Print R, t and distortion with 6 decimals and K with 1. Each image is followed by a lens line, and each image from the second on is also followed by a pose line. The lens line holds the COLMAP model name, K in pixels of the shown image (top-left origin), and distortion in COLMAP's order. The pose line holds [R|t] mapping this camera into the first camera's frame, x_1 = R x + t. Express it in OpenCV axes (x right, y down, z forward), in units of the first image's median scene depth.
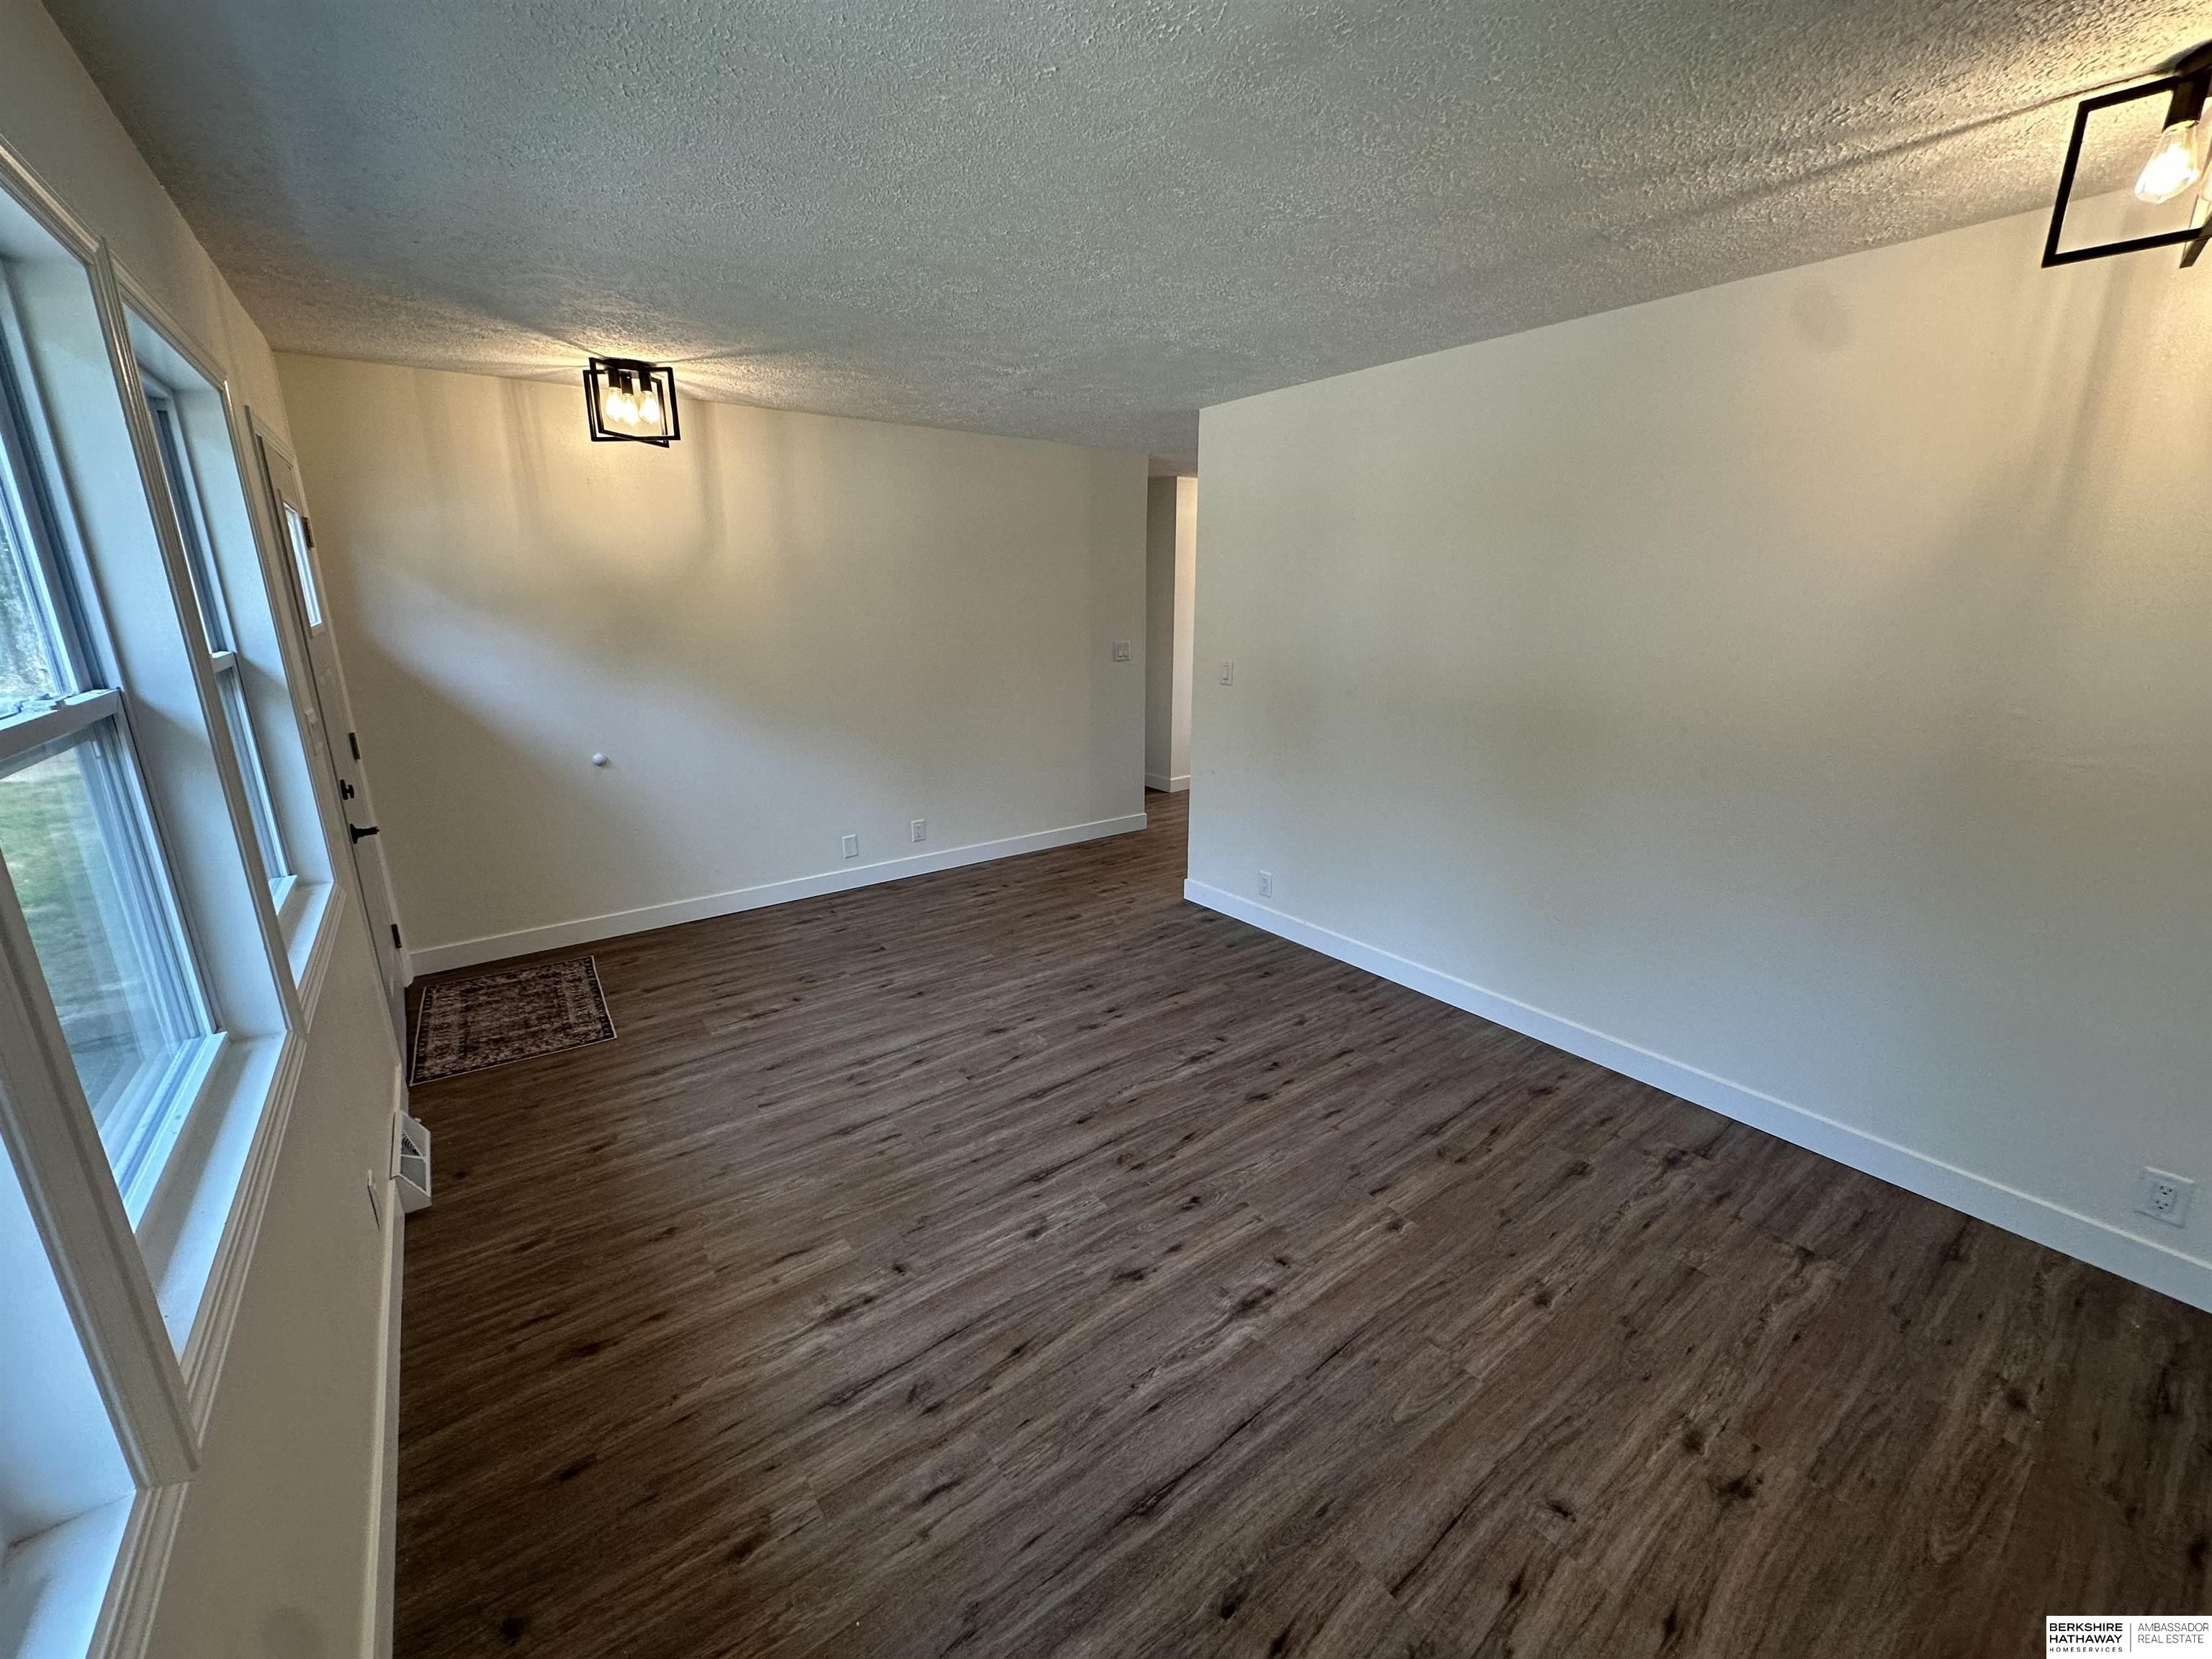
lens RADIAL K [[886.2, 0, 1097.7], [0, 886.2, 831.4], [0, 0, 1]] dist [-0.002109, 0.000743]
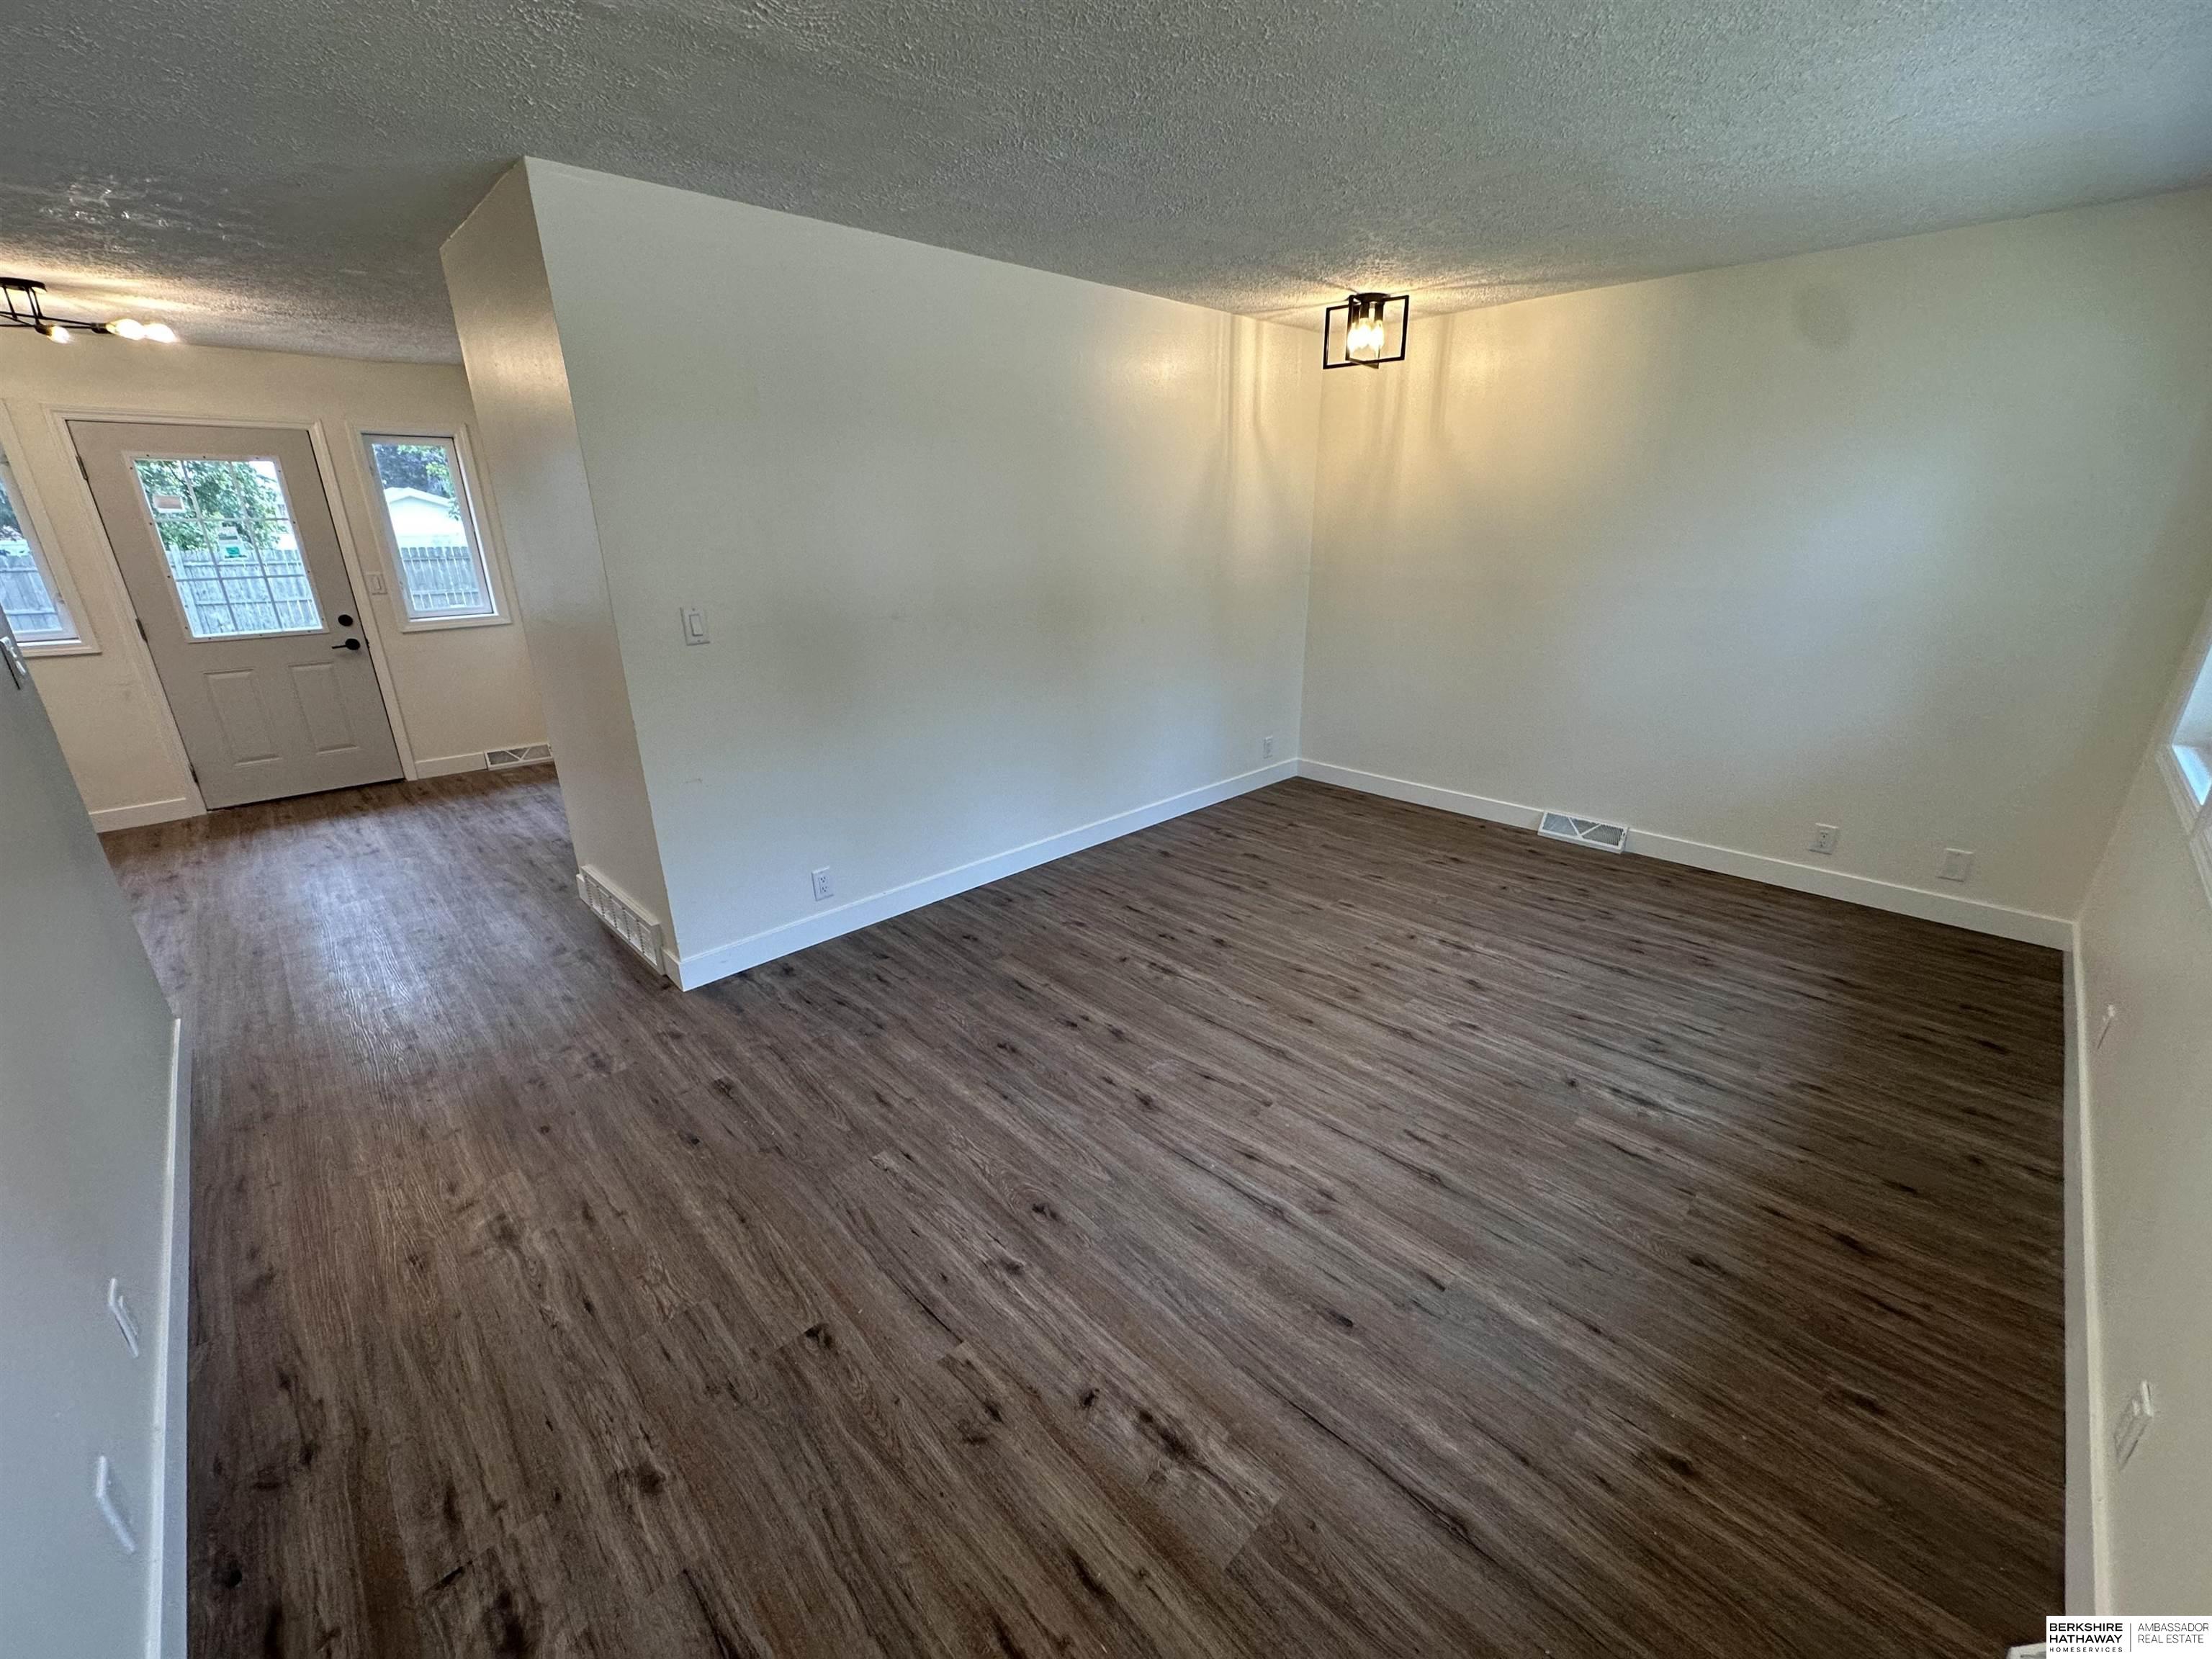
lens RADIAL K [[886.2, 0, 1097.7], [0, 886.2, 831.4], [0, 0, 1]] dist [-0.002109, 0.000743]
pose [[-0.140825, -0.328614, 0.933906, -0.865210], [0.272651, 0.893957, 0.355671, -0.300739], [-0.951751, 0.304718, -0.036294, 1.190323]]
